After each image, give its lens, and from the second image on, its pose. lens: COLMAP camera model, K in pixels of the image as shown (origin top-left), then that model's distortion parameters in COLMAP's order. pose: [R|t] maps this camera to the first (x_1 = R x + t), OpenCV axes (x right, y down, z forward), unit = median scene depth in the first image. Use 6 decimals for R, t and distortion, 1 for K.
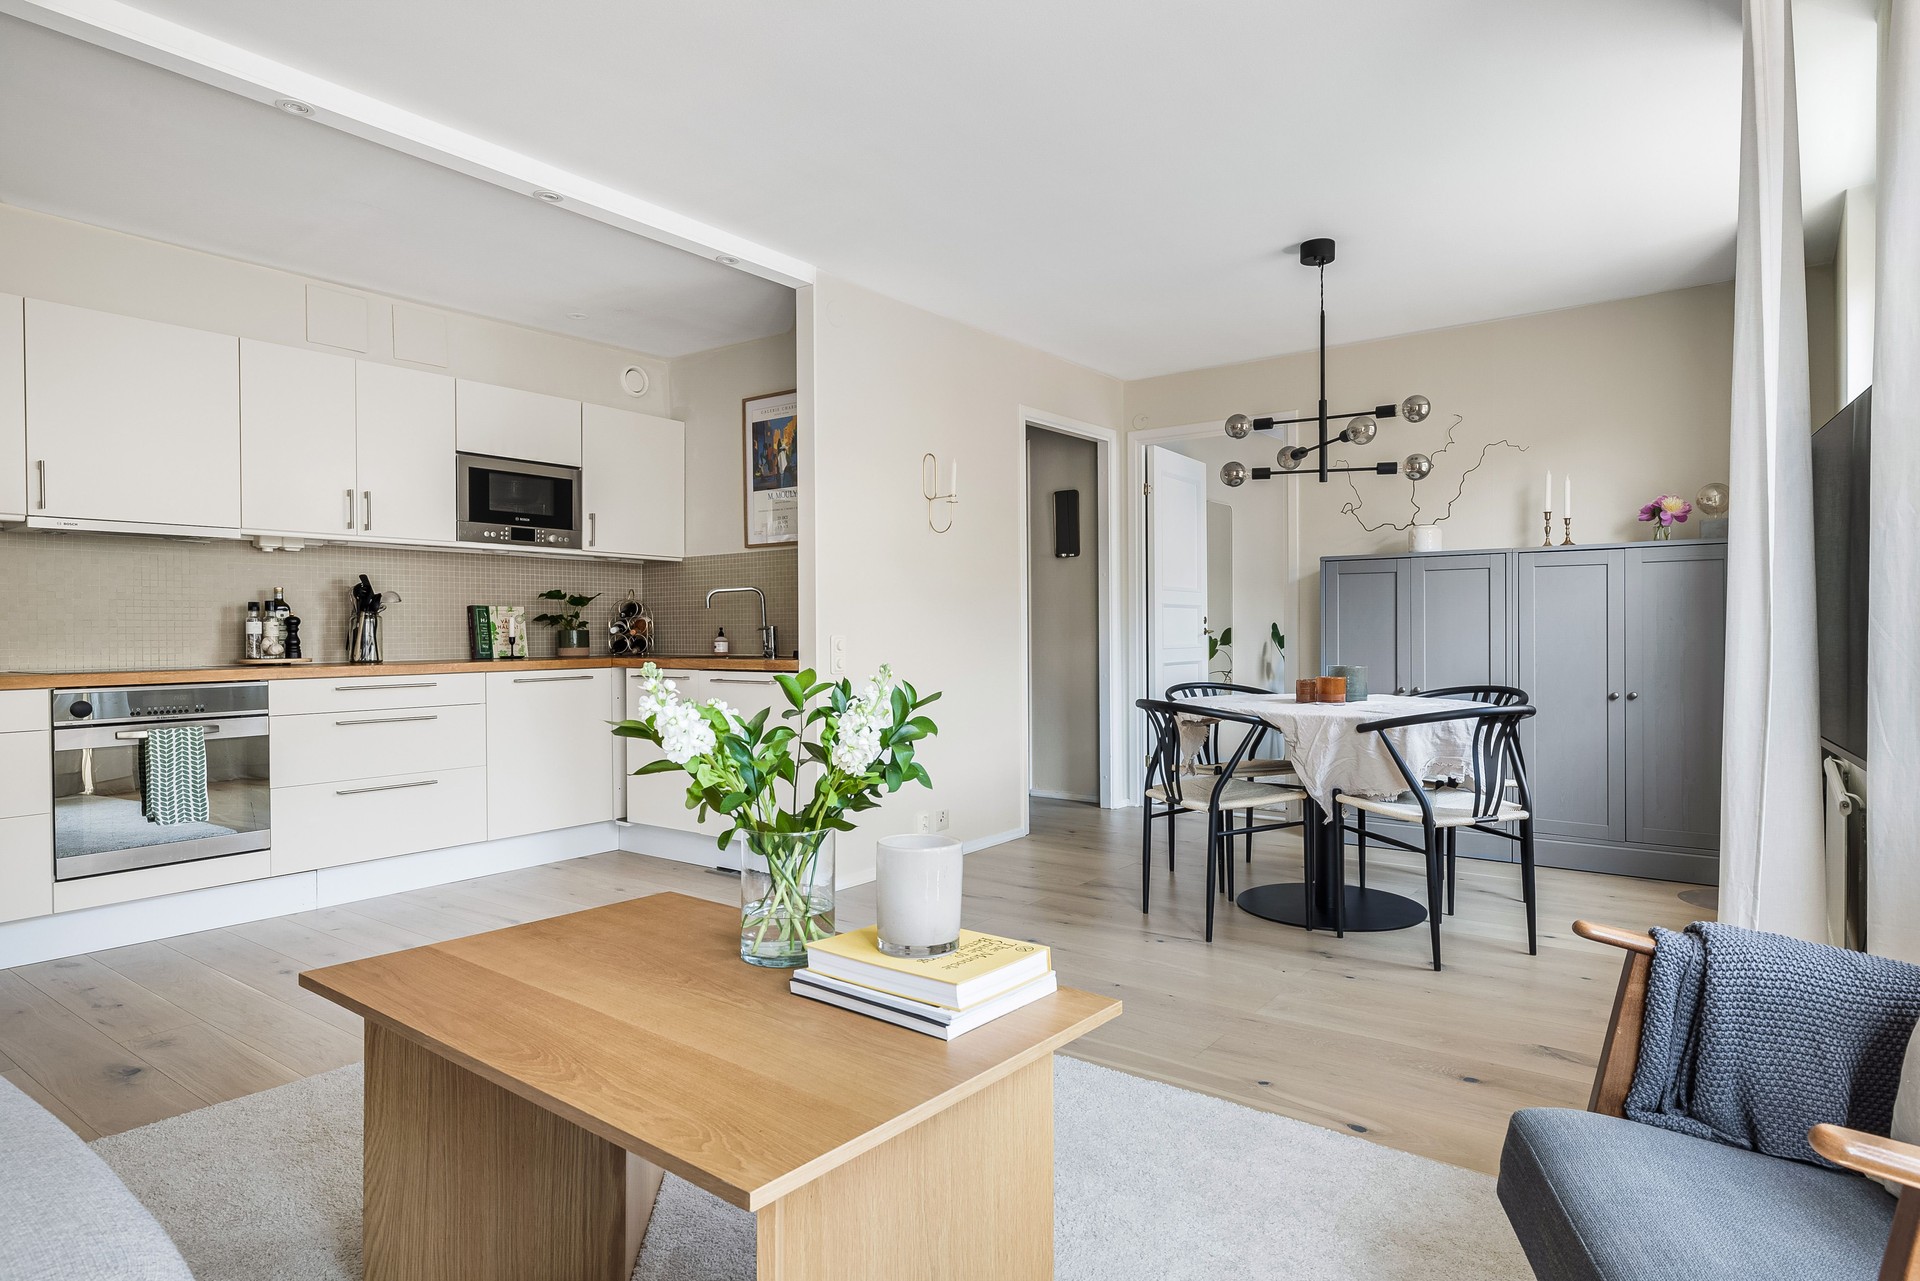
lens RADIAL K [[1038.6, 0, 960.0], [0, 1038.6, 640.5], [0, 0, 1]] dist [-0.000618, 0.000026]
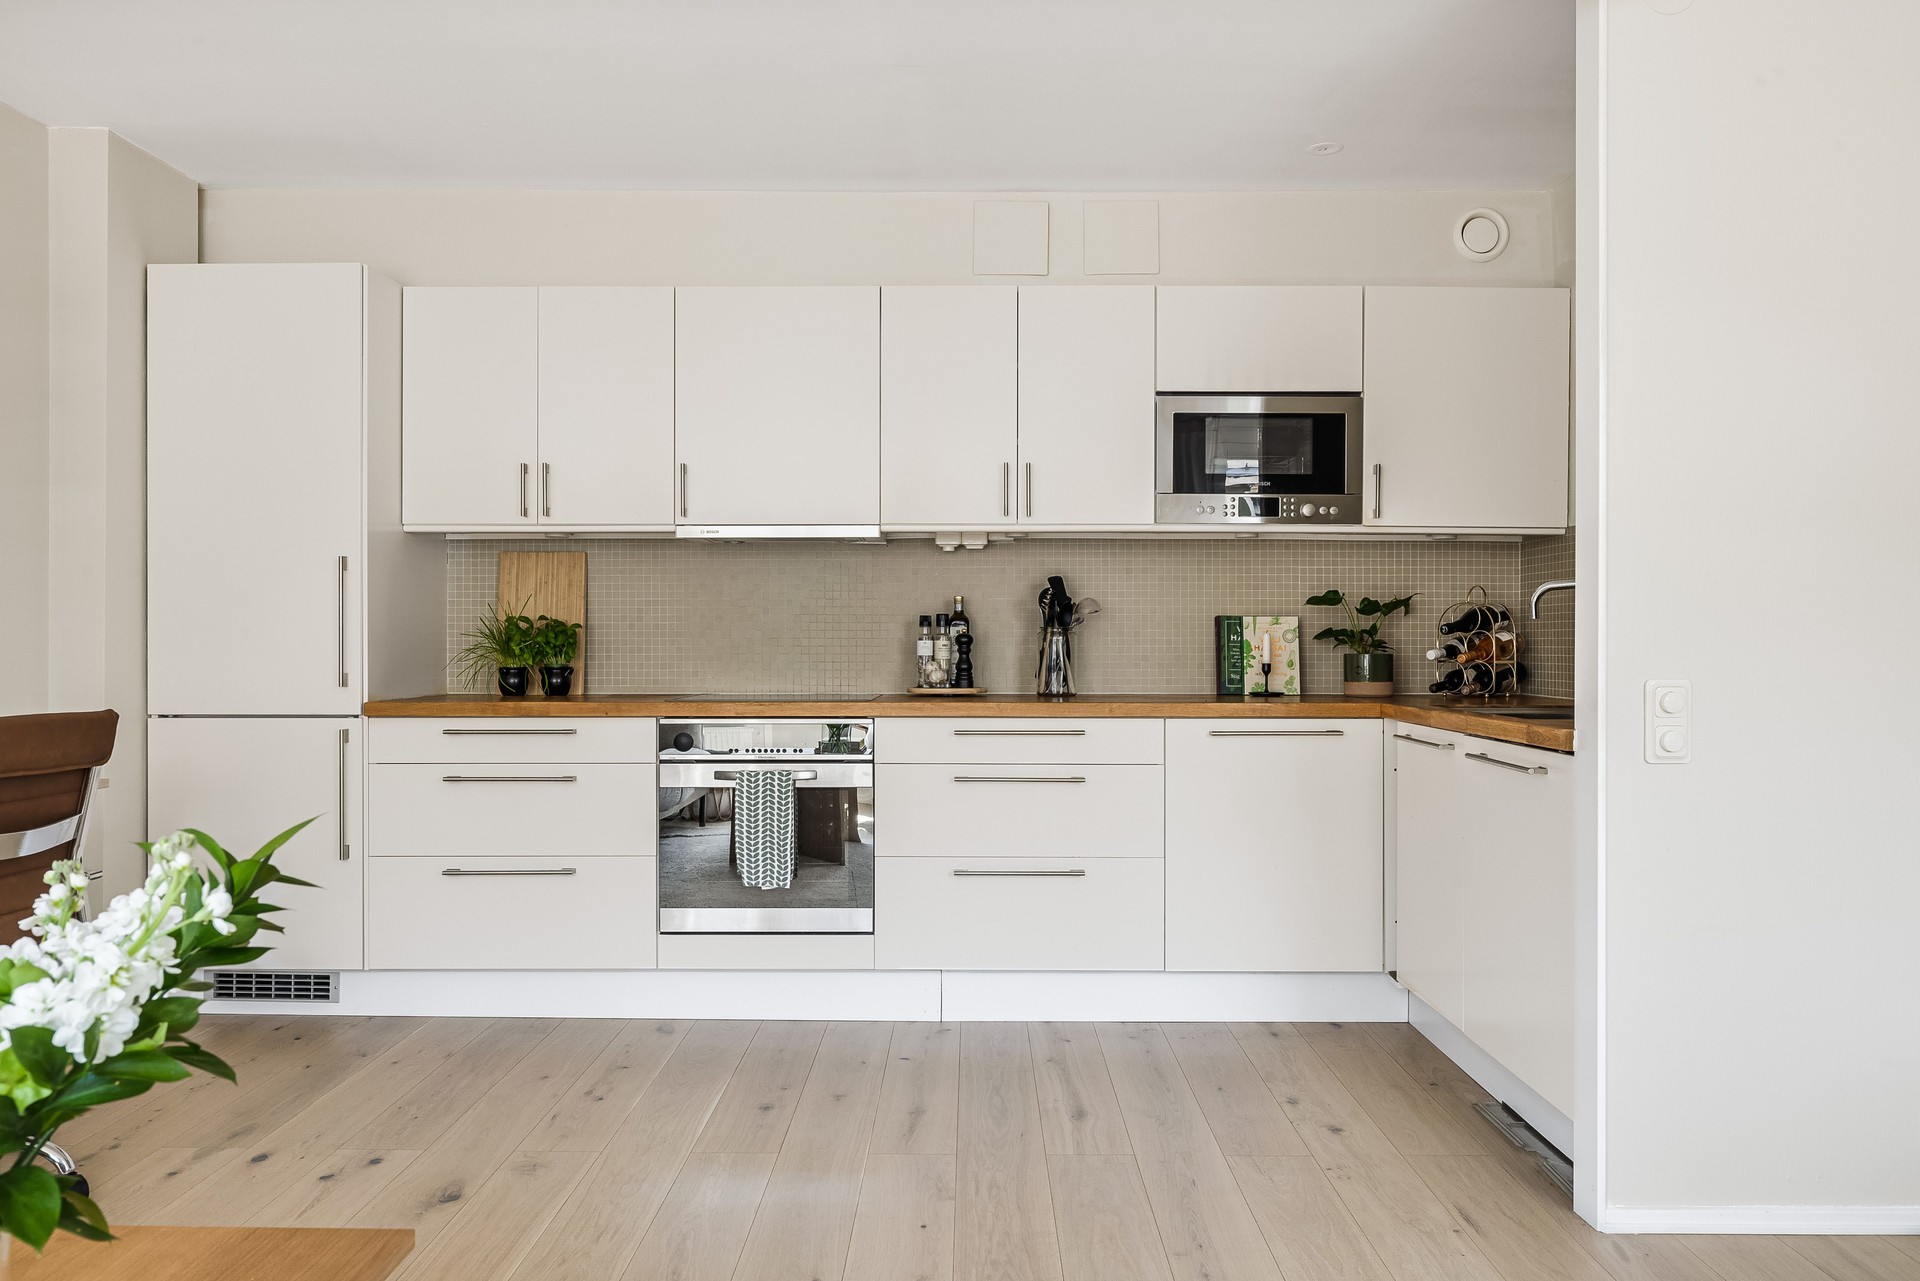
lens RADIAL K [[1382.2, 0, 960.0], [0, 1382.2, 640.5], [0, 0, 1]] dist [-0.001007, 0.000122]
pose [[0.603563, 0.008052, -0.797275, 0.168432], [-0.014147, 0.999900, -0.000612, -0.016302], [0.797190, 0.011649, 0.603616, 0.352620]]
